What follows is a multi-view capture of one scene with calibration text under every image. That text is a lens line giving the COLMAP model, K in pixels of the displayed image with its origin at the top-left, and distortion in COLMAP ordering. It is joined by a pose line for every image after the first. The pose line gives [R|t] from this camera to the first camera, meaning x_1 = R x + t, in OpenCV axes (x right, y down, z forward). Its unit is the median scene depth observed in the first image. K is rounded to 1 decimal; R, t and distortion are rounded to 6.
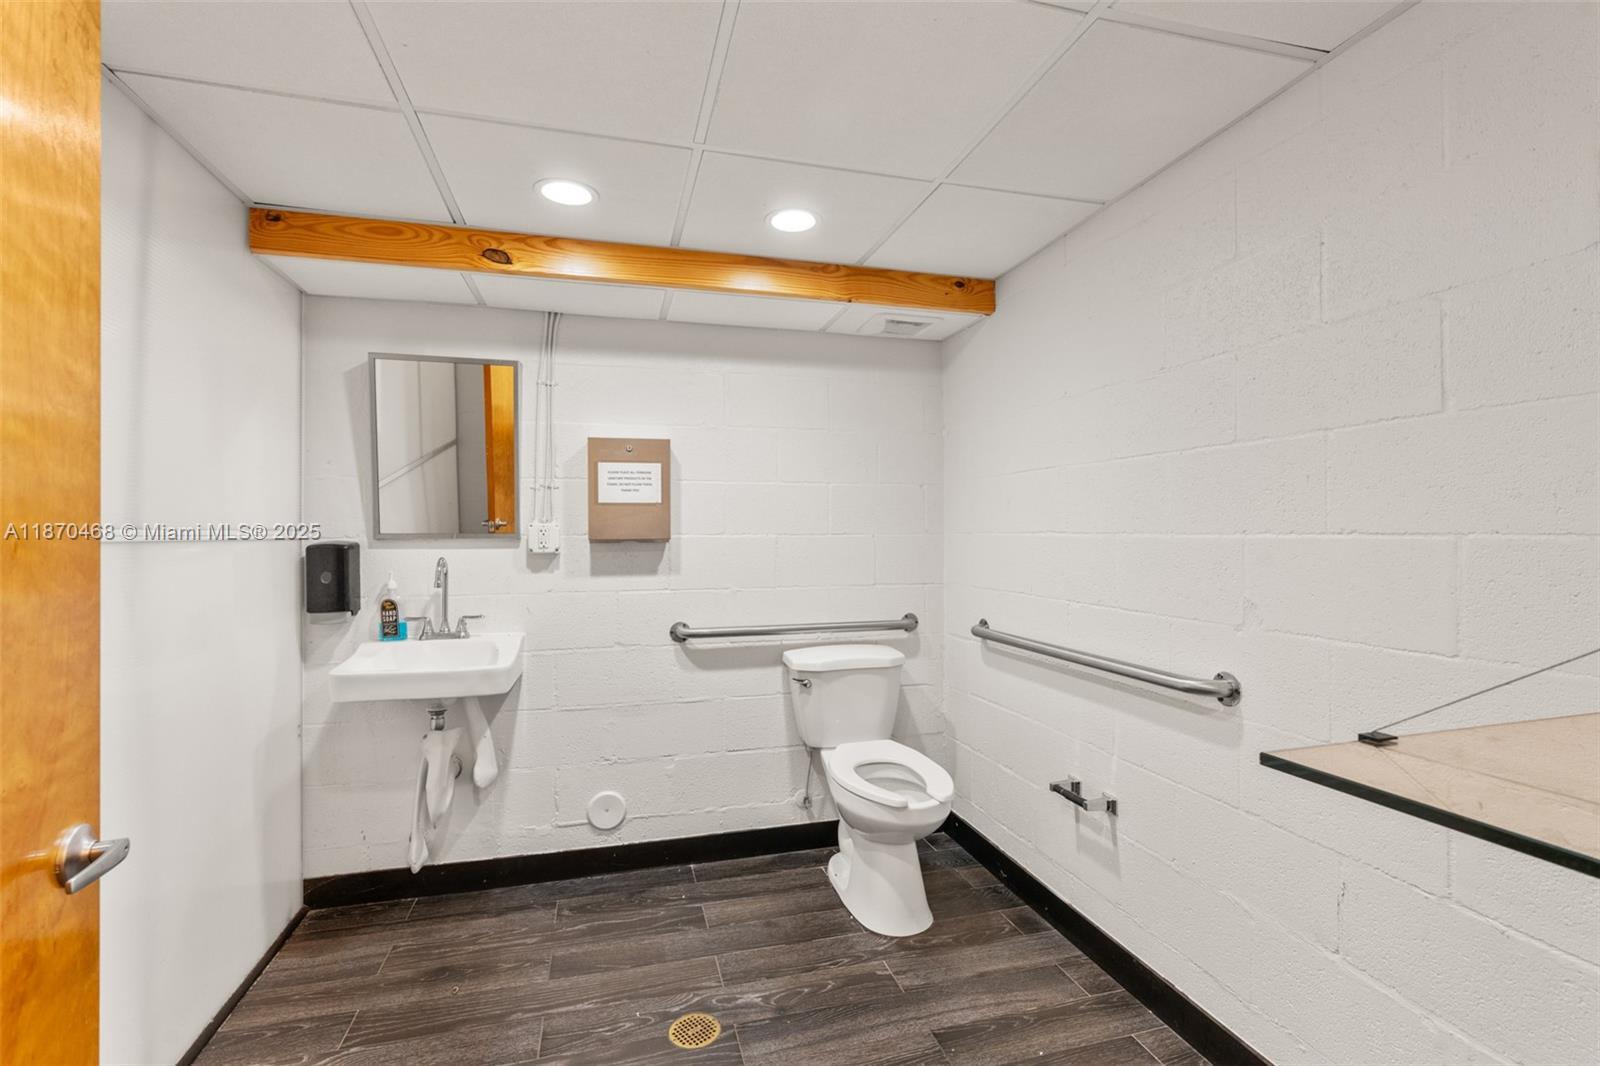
lens RADIAL K [[729.8, 0, 777.7], [0, 729.8, 532.2], [0, 0, 1]] dist [-0.000829, 0.000476]
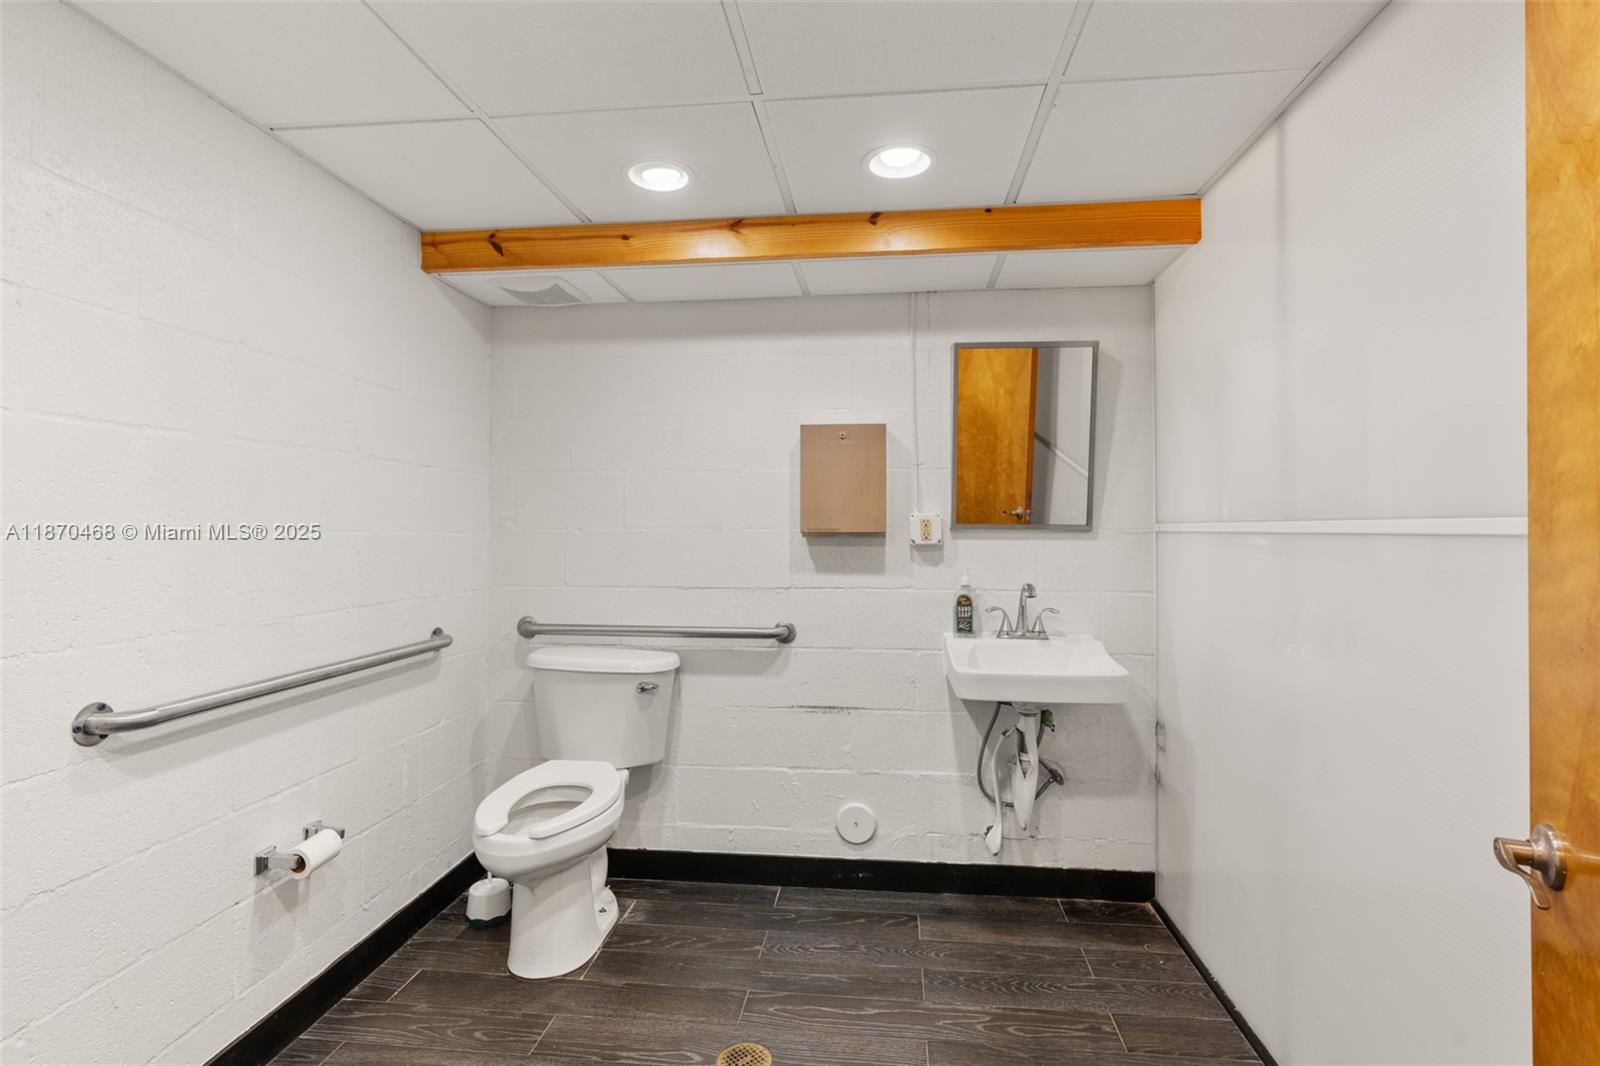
lens RADIAL K [[801.4, 0, 817.4], [0, 801.4, 529.5], [0, 0, 1]] dist [-0.002017, -0.001636]
pose [[0.925391, 0.003852, -0.378994, 0.261503], [-0.002040, 0.999984, 0.005183, 0.000781], [0.379008, -0.004023, 0.925385, 0.070692]]
